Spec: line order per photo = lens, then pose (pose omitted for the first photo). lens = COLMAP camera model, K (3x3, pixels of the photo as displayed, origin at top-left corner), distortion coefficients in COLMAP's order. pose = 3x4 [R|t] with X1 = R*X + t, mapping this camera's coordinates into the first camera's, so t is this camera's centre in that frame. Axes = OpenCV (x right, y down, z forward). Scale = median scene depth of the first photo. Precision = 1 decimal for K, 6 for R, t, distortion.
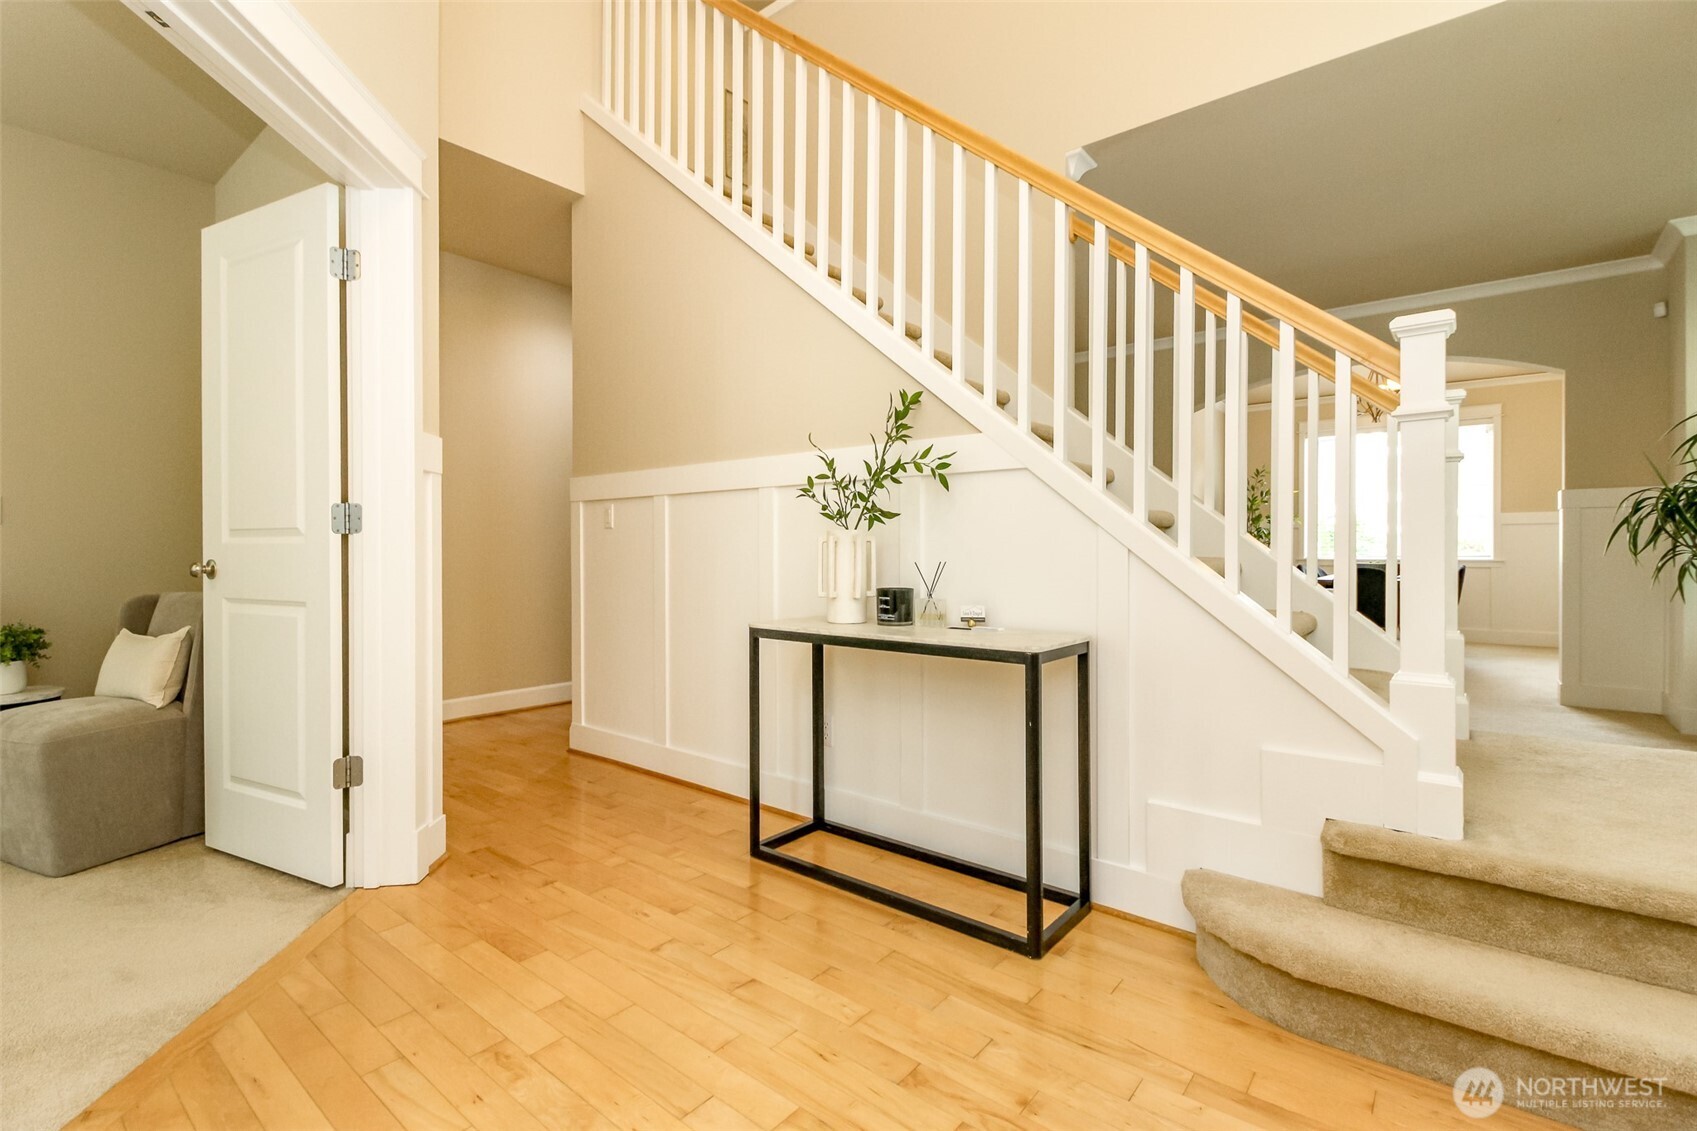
lens RADIAL K [[772.8, 0, 851.7], [0, 772.8, 558.1], [0, 0, 1]] dist [-0.001398, -0.000395]
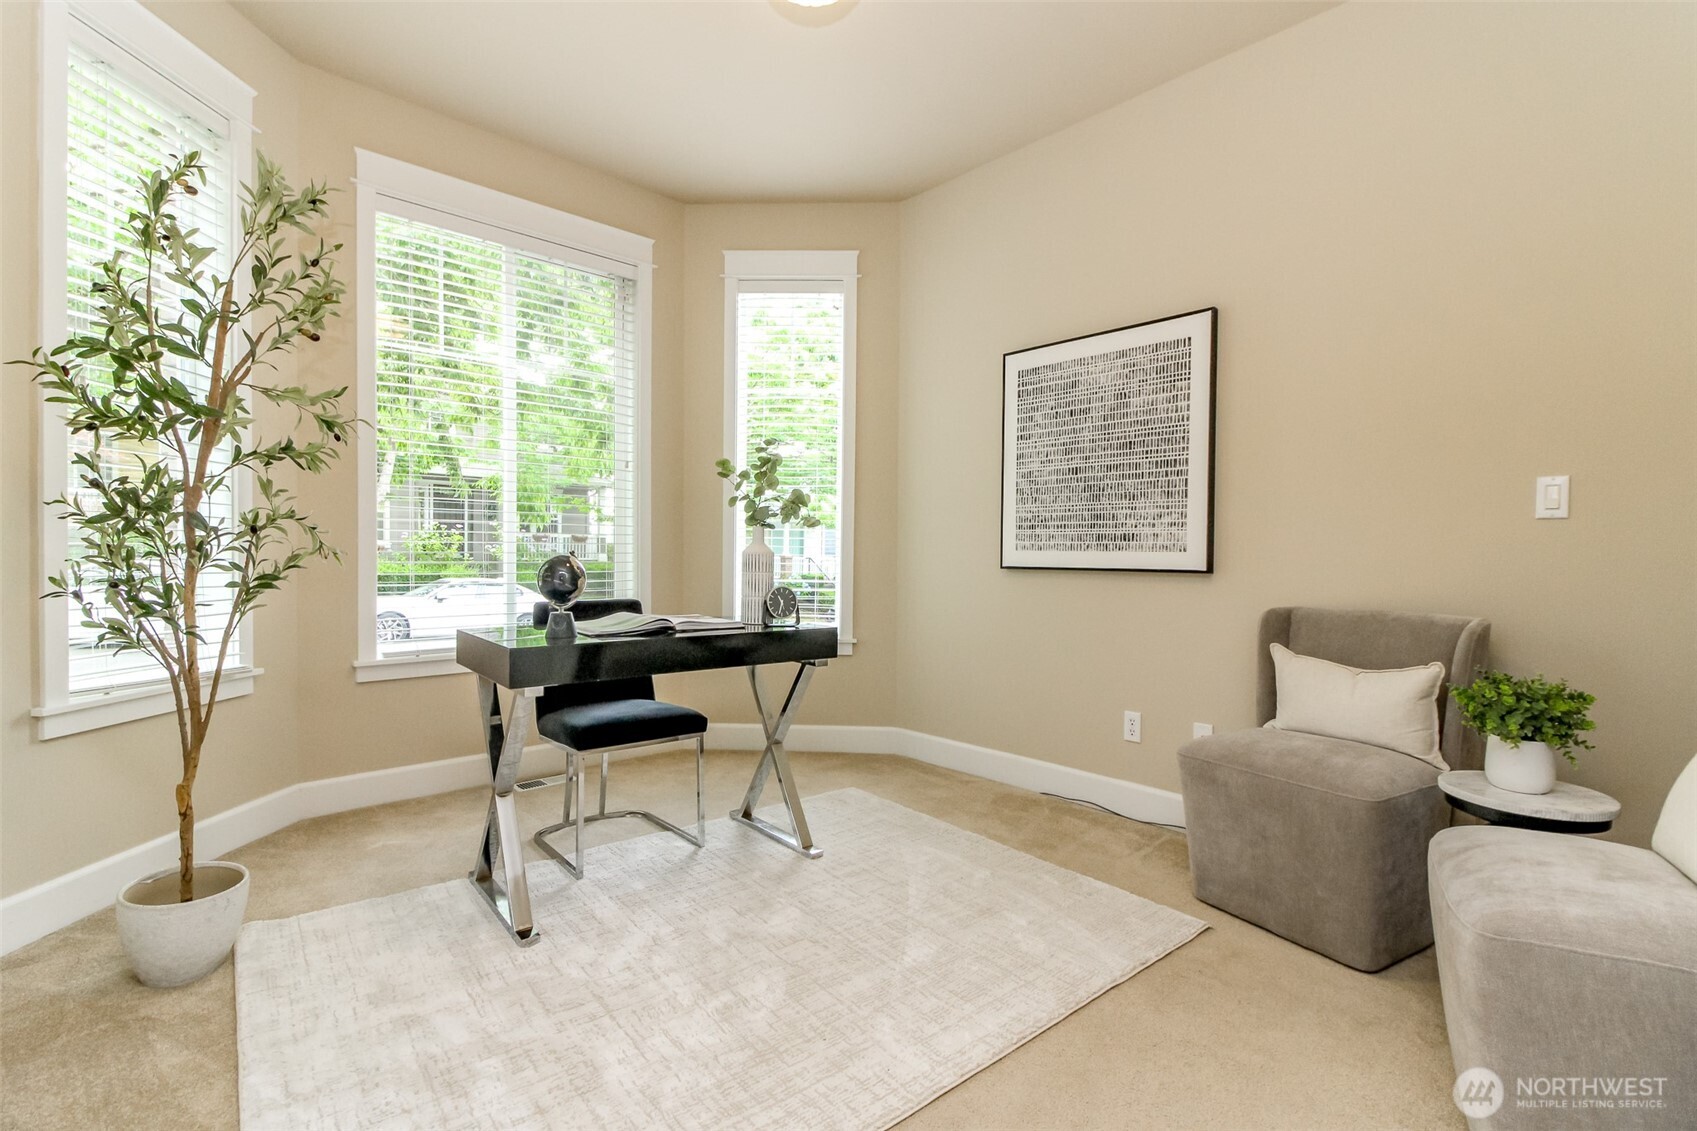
lens RADIAL K [[772.8, 0, 846.4], [0, 772.8, 562.2], [0, 0, 1]] dist [-0.001398, -0.000395]
pose [[-0.191169, 0.015197, -0.981439, -0.404972], [-0.017727, 0.999664, 0.018933, -0.004465], [0.981397, 0.021017, -0.190835, 0.586605]]
